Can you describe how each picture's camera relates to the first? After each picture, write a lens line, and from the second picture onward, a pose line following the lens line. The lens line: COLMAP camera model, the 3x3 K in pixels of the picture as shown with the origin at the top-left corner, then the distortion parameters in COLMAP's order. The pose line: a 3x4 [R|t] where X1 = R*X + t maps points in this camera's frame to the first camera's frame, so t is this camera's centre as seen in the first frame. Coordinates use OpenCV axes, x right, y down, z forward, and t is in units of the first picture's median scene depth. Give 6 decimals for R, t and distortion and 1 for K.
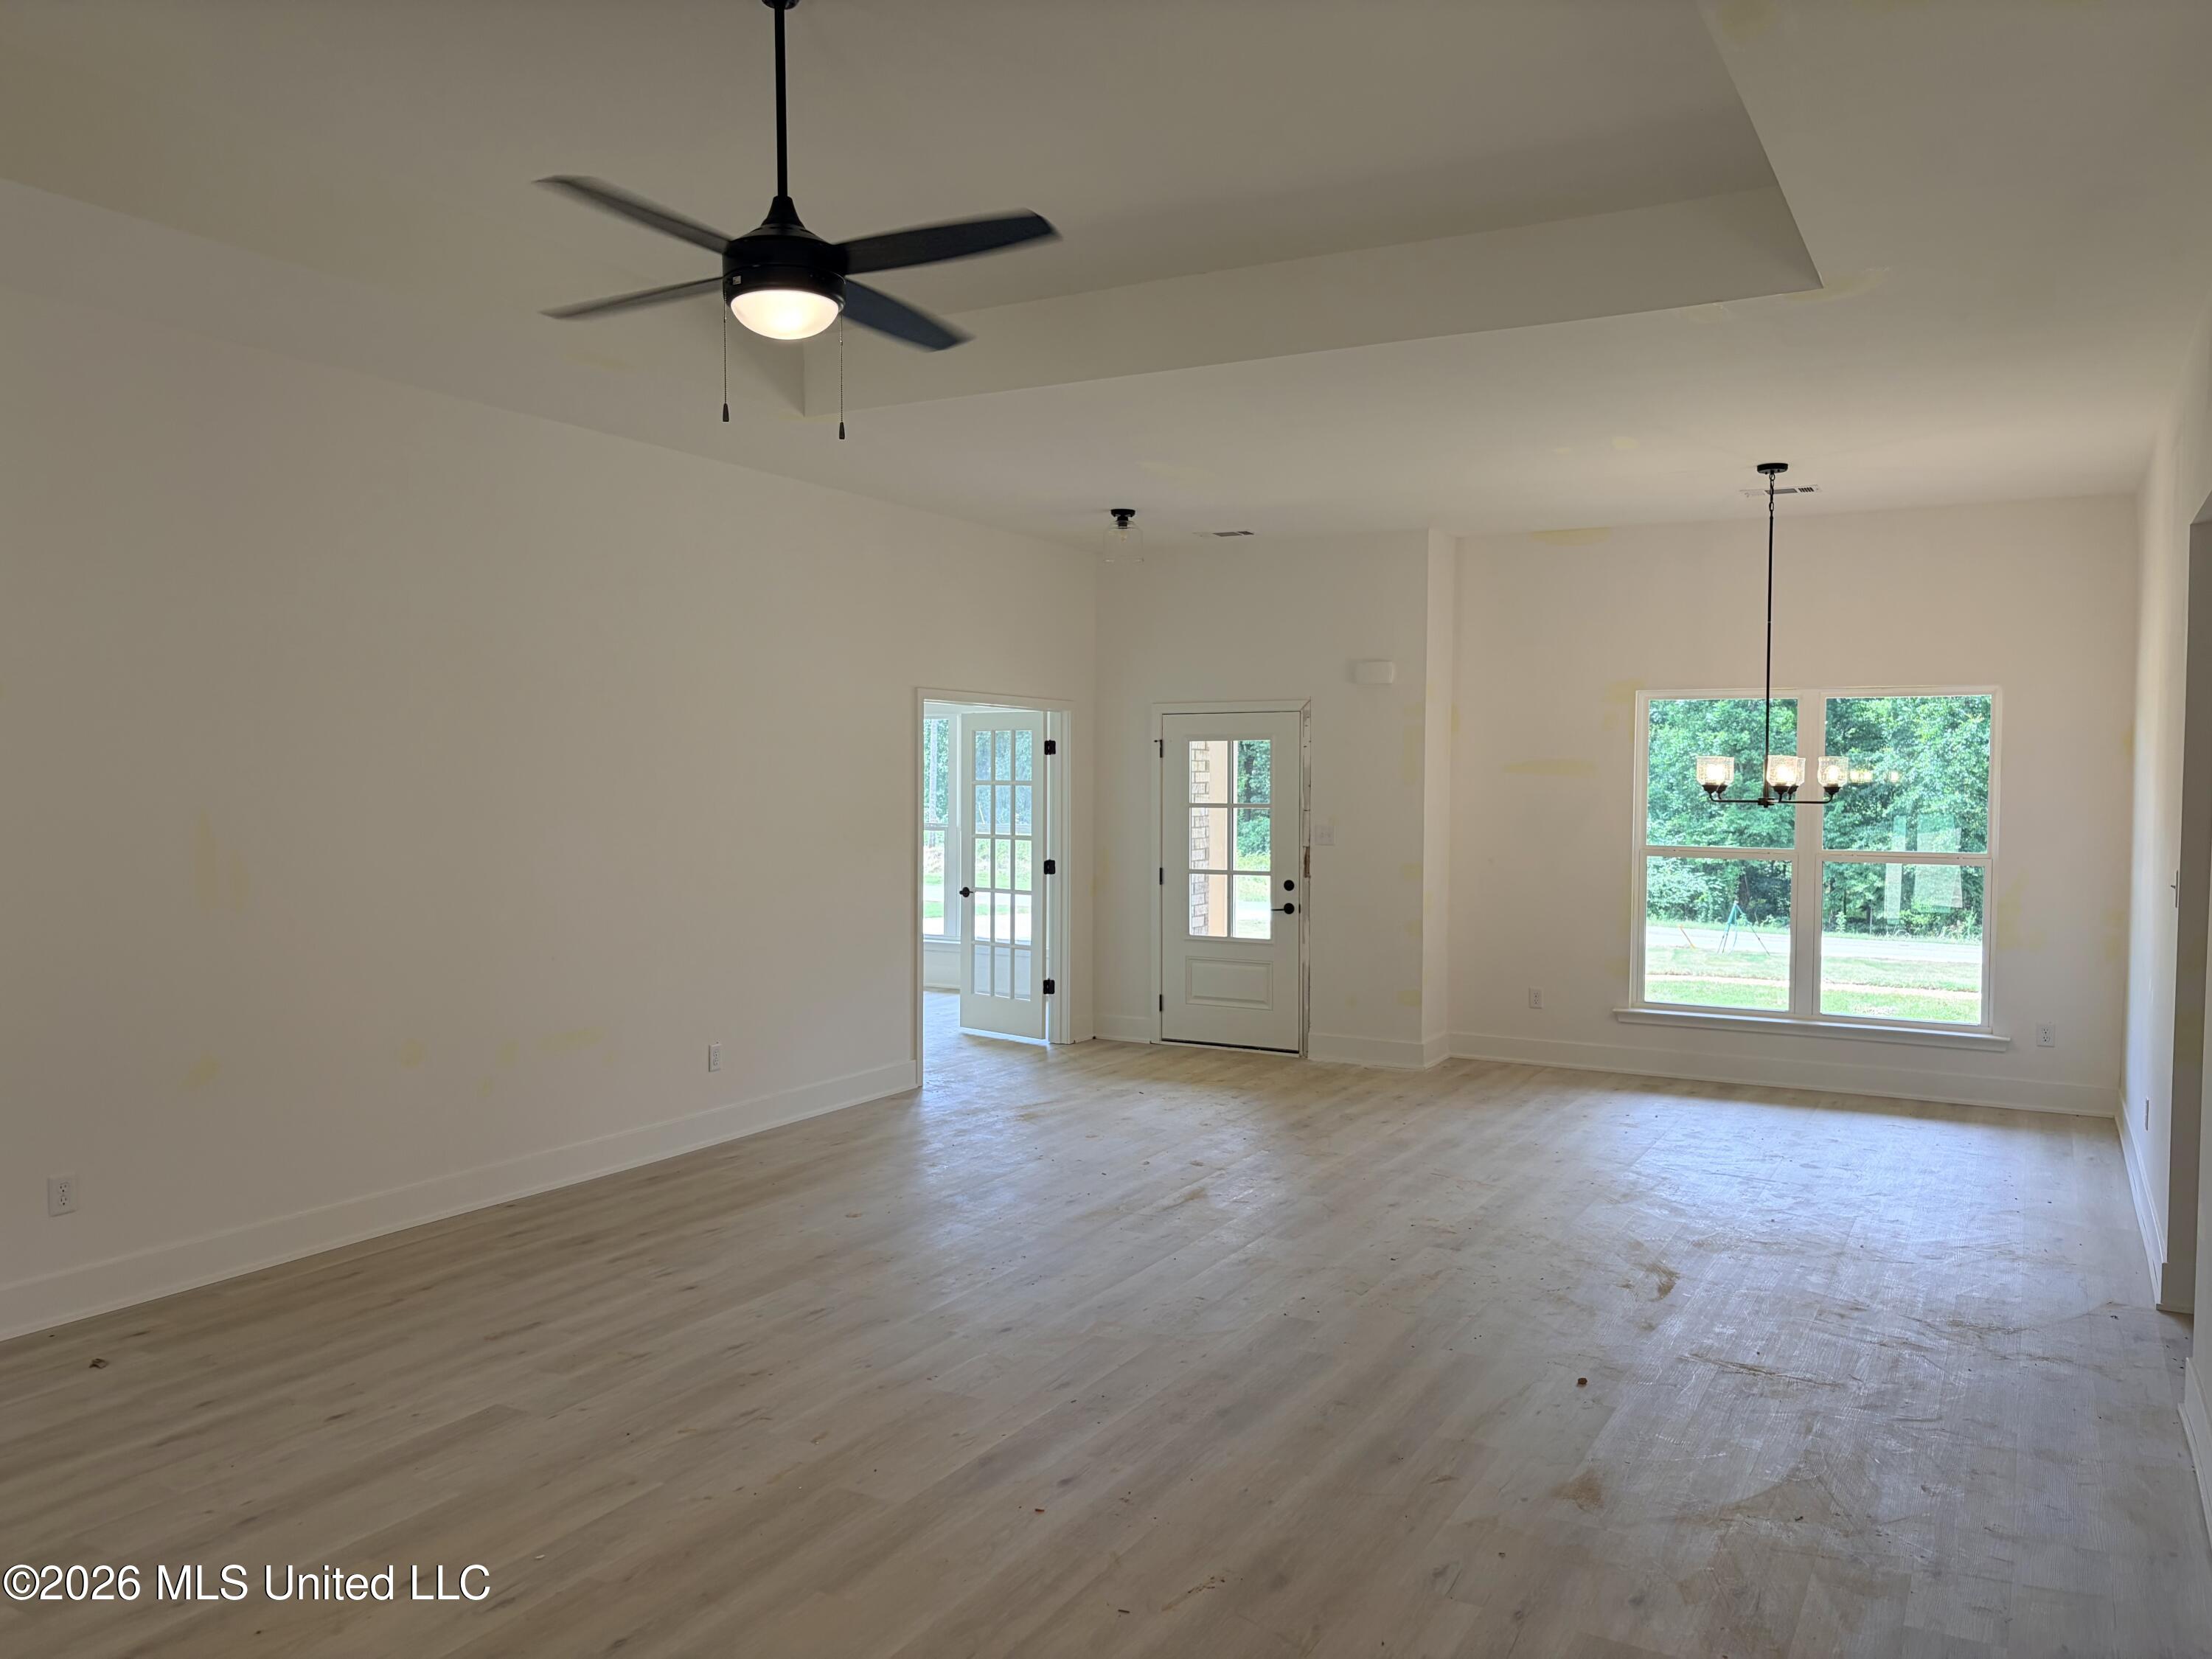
lens RADIAL K [[1662.7, 0, 1106.4], [0, 1662.7, 831.0], [0, 0, 1]] dist [-0.005966, 0.000301]
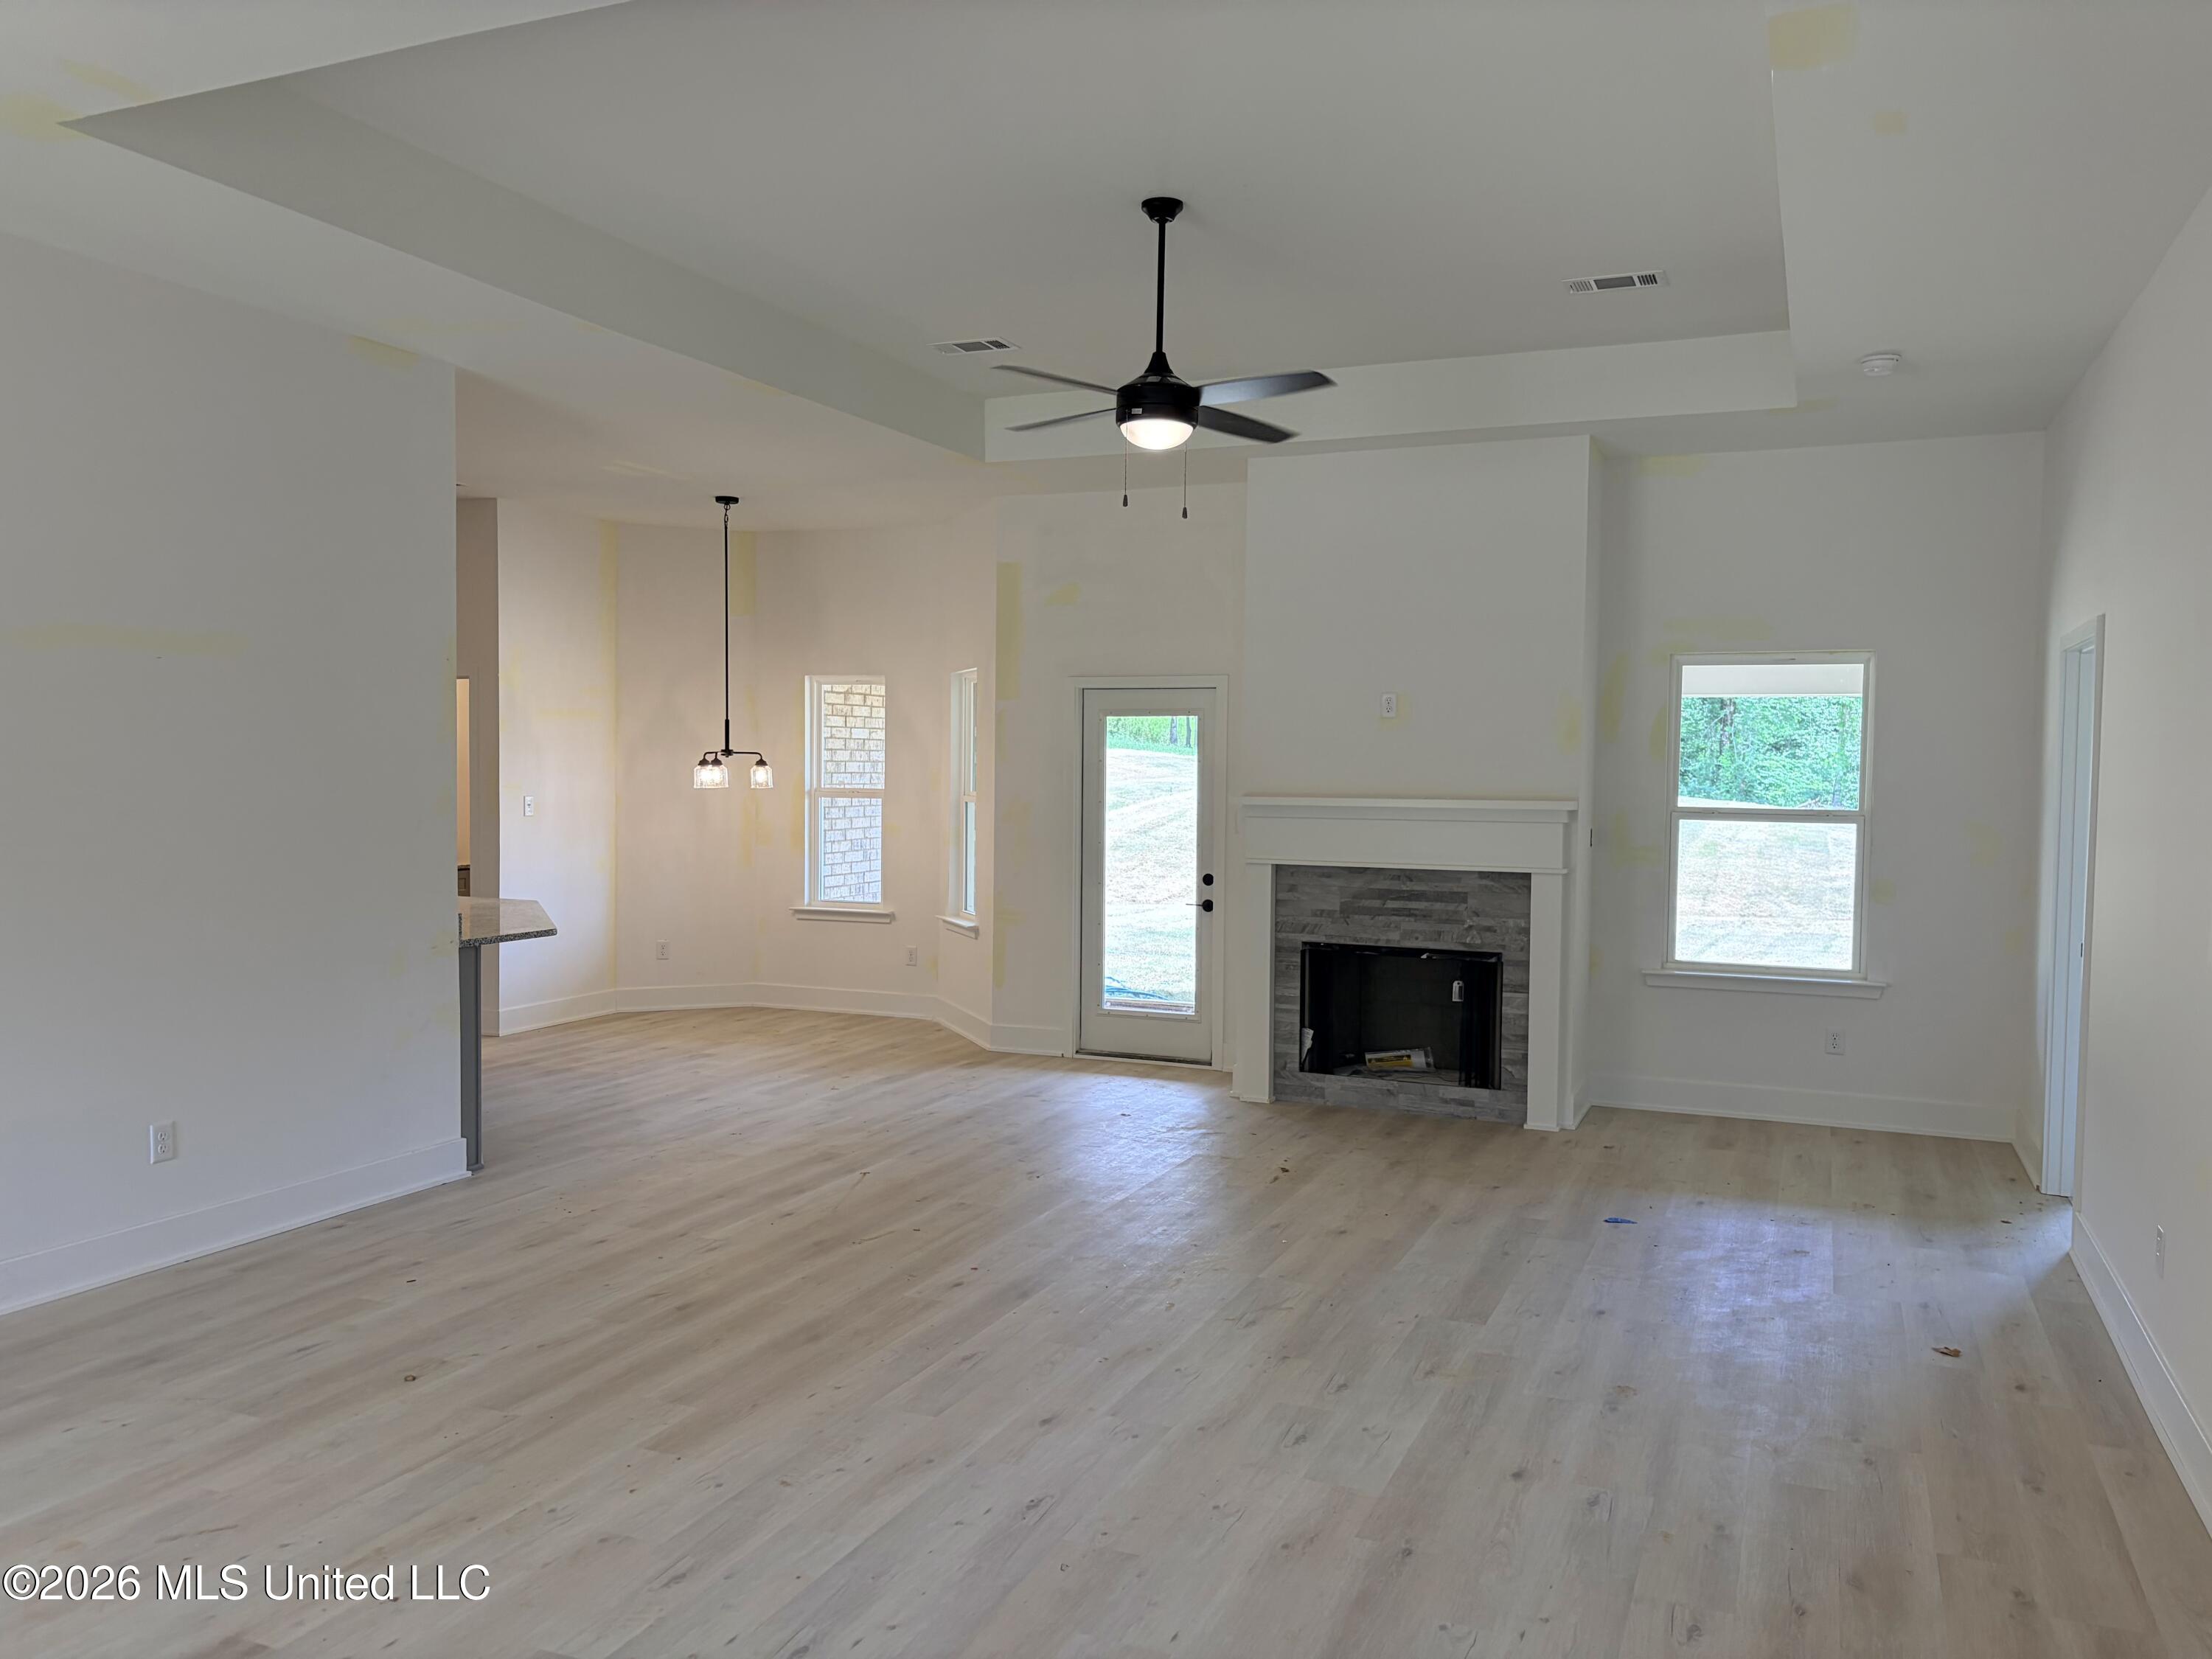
lens RADIAL K [[1662.7, 0, 1108.4], [0, 1662.7, 825.6], [0, 0, 1]] dist [-0.005966, 0.000301]
pose [[-0.994614, -0.014477, -0.102633, -0.002793], [-0.021326, 0.997595, 0.065950, -0.047453], [0.101431, 0.067783, -0.992531, 1.917062]]
